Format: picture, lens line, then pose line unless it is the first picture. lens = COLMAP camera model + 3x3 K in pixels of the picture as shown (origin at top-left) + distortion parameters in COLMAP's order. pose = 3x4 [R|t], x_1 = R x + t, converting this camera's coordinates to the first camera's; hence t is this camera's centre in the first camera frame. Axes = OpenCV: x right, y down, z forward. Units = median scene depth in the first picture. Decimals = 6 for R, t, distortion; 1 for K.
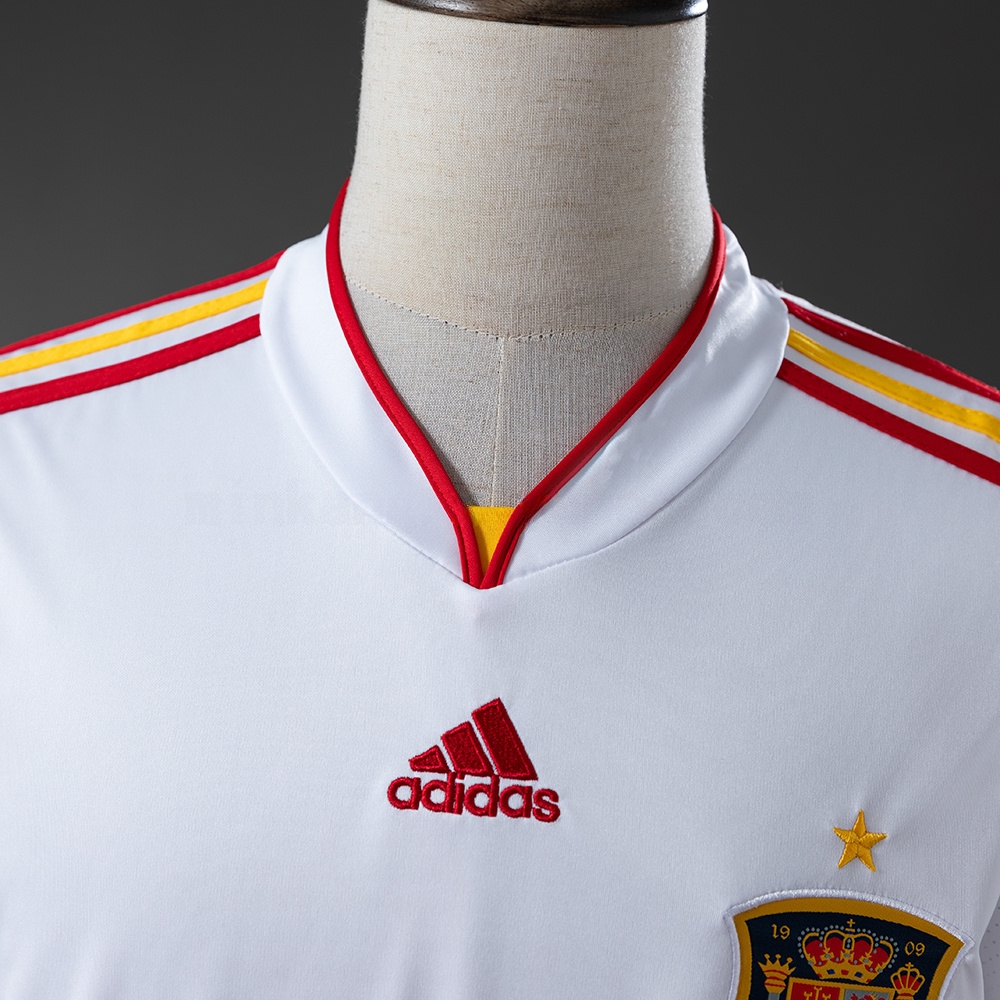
lens RADIAL K [[2121.0, 0, 501.7], [0, 2121.0, 495.9], [0, 0, 1]] dist [0.019748, 0.000000]
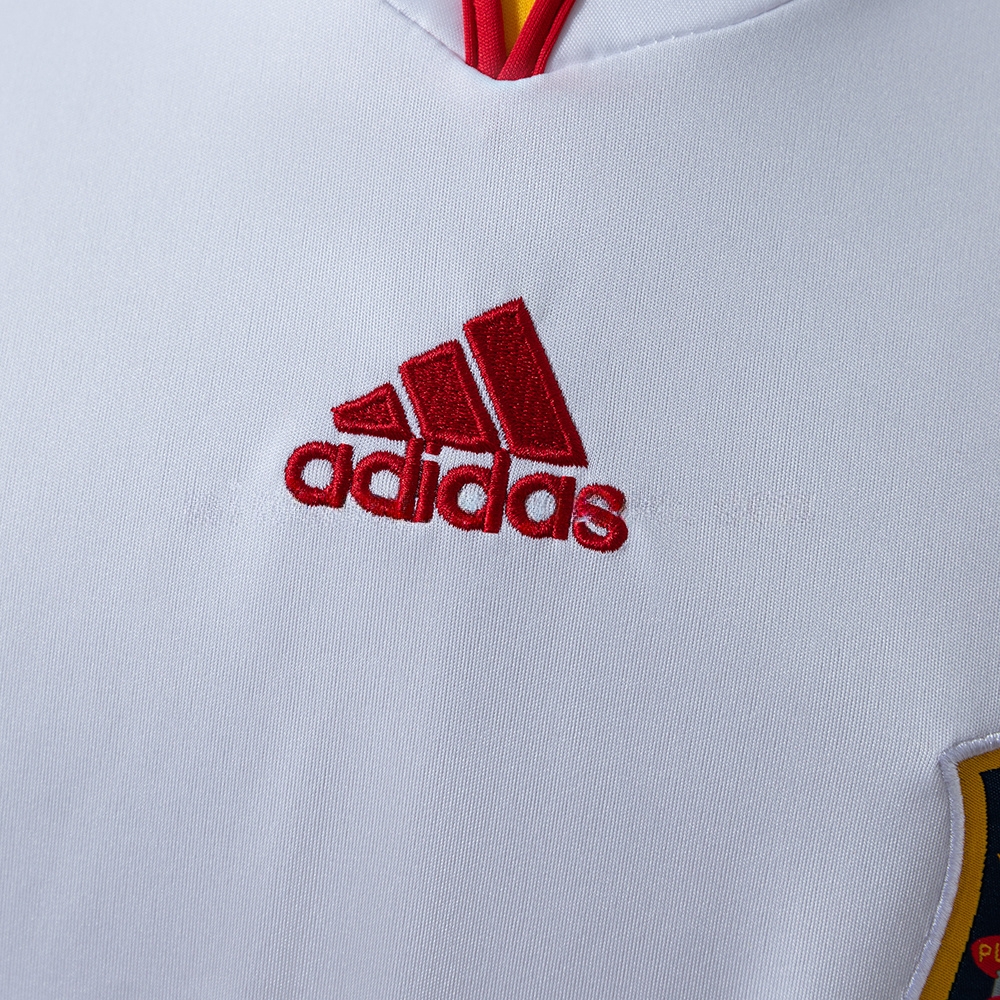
lens RADIAL K [[1900.1, 0, 494.7], [0, 1900.1, 503.6], [0, 0, 1]] dist [-0.038338, 0.000000]
pose [[0.996702, 0.068234, -0.043930, 0.015429], [-0.063157, 0.992135, 0.108073, 0.095206], [0.050959, -0.104942, 0.993172, 0.552193]]
